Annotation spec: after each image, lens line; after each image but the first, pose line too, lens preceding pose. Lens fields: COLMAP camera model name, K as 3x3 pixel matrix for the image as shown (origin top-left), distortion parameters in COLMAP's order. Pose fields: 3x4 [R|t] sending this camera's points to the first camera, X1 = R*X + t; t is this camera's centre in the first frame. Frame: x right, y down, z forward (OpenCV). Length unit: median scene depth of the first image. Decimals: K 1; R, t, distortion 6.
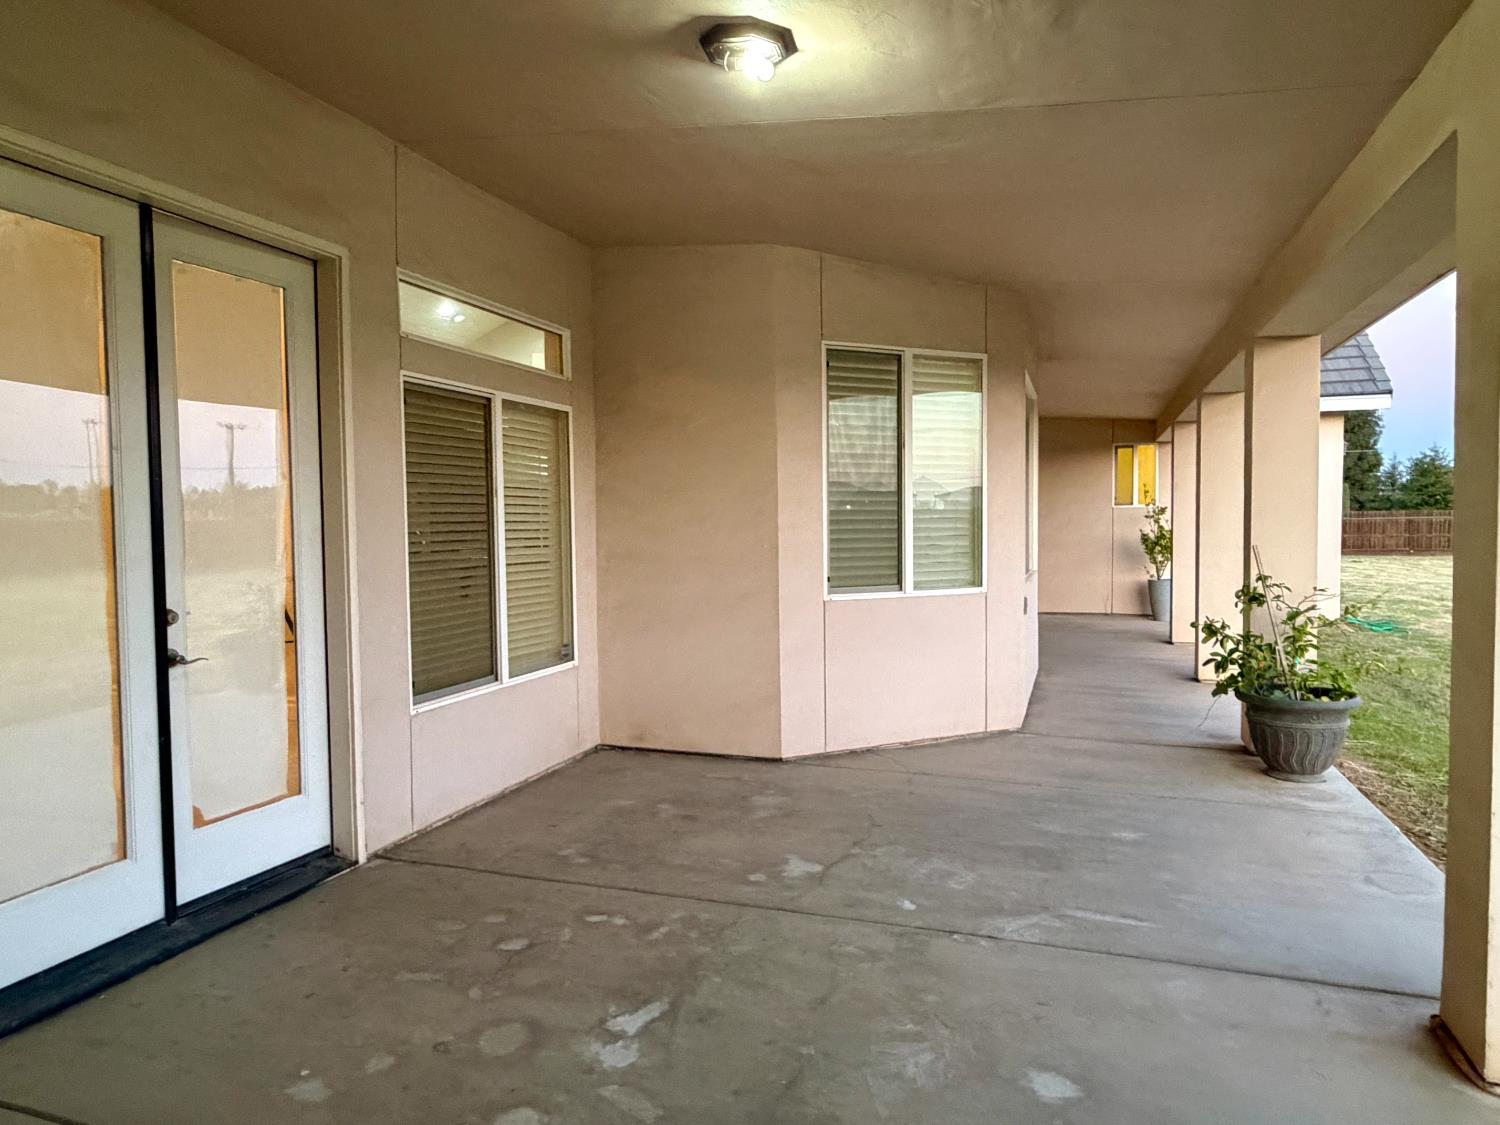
lens RADIAL K [[972.2, 0, 750.8], [0, 972.2, 563.3], [0, 0, 1]] dist [0.009831, 0.002960]
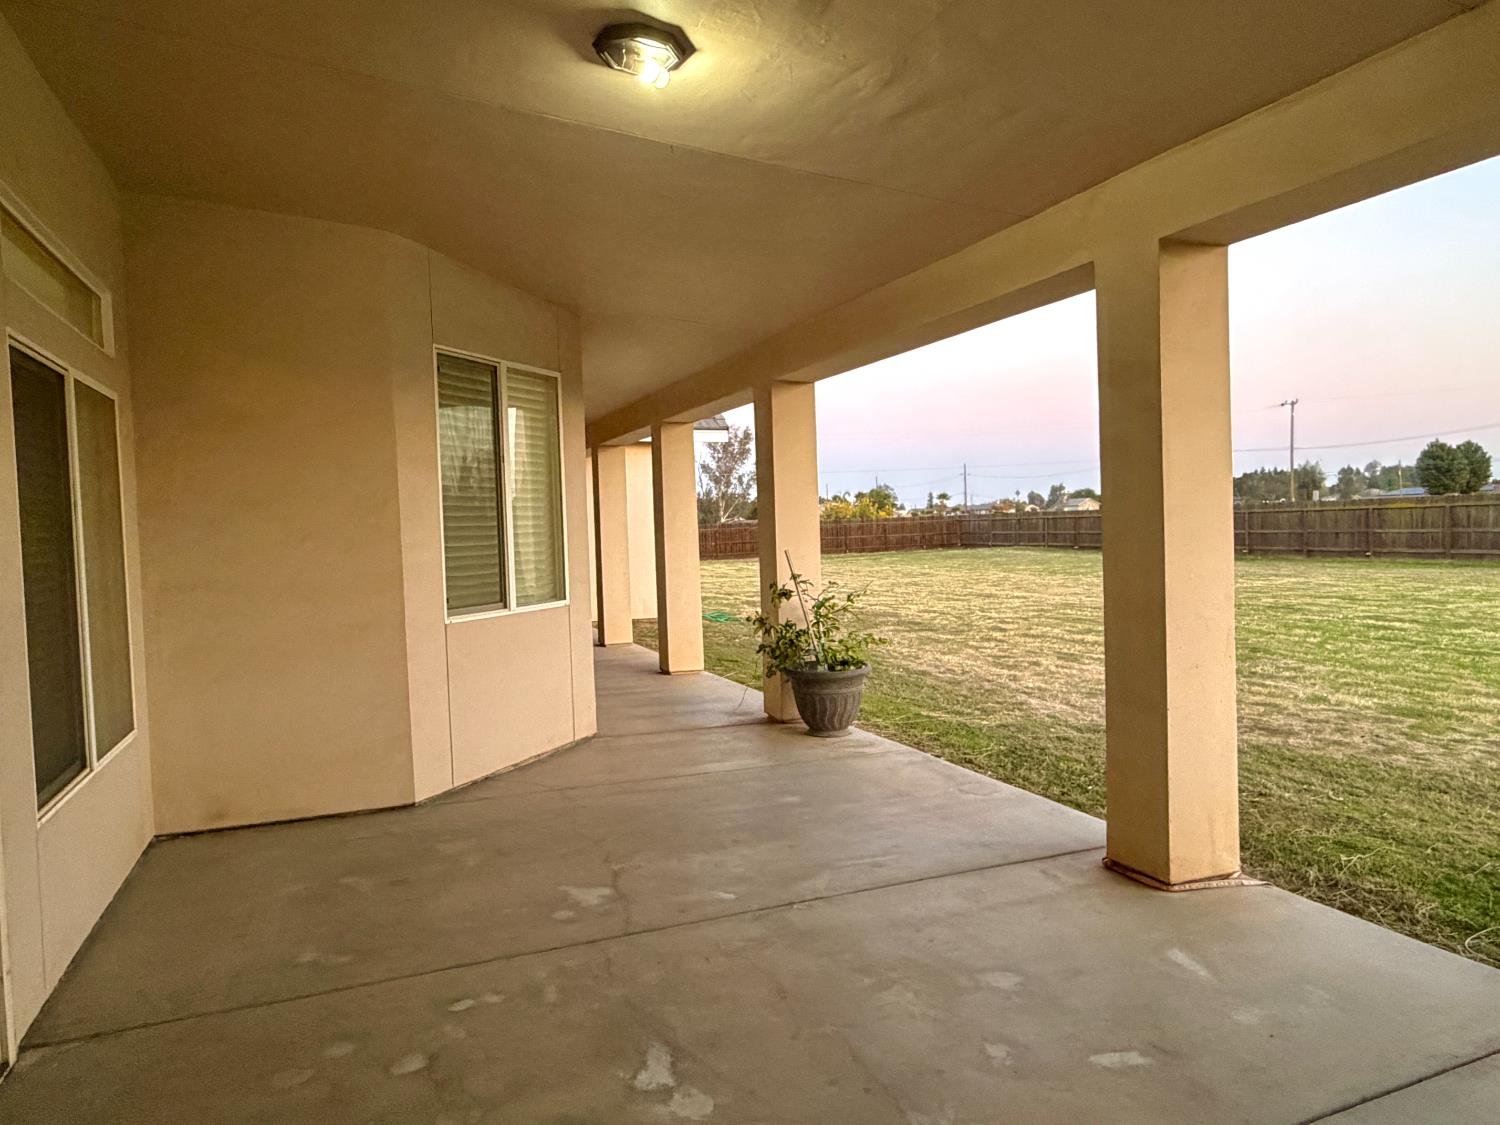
lens RADIAL K [[972.2, 0, 749.3], [0, 972.2, 560.2], [0, 0, 1]] dist [0.009831, 0.002960]
pose [[0.753840, -0.036434, 0.656047, -0.379950], [0.051698, 0.998655, -0.003943, -0.004633], [-0.655021, 0.036889, 0.754710, 0.133723]]
